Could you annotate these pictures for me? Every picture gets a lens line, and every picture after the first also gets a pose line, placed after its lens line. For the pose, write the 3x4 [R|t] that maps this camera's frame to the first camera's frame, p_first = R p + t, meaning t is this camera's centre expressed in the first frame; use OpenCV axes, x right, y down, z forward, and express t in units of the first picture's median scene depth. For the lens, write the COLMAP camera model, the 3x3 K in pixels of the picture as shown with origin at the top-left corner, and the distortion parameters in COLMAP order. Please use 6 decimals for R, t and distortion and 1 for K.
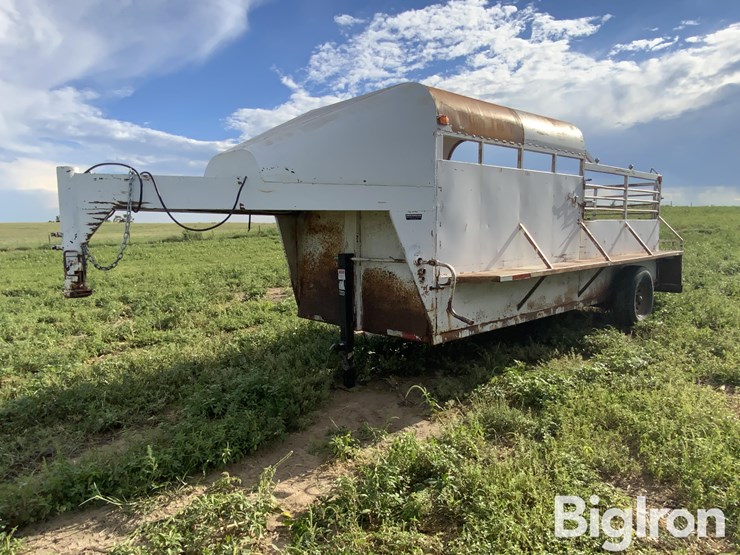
lens RADIAL K [[615.7, 0, 370.0], [0, 615.7, 277.5], [0, 0, 1]] dist [0.104896, -0.214759]
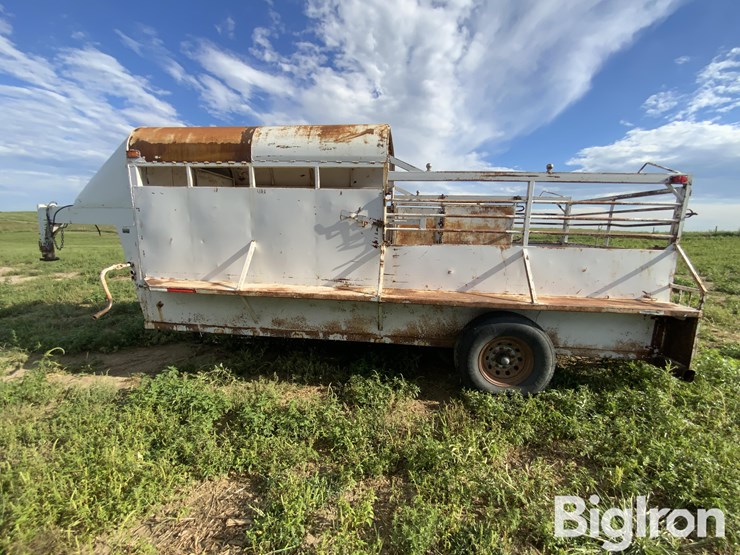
lens RADIAL K [[313.4, 0, 370.0], [0, 313.4, 277.5], [0, 0, 1]] dist [0.010132, -0.015304]
pose [[0.582278, 0.161519, -0.796783, 0.541931], [-0.093626, 0.986868, 0.131630, -0.079952], [0.807580, -0.002046, 0.589754, 0.594615]]
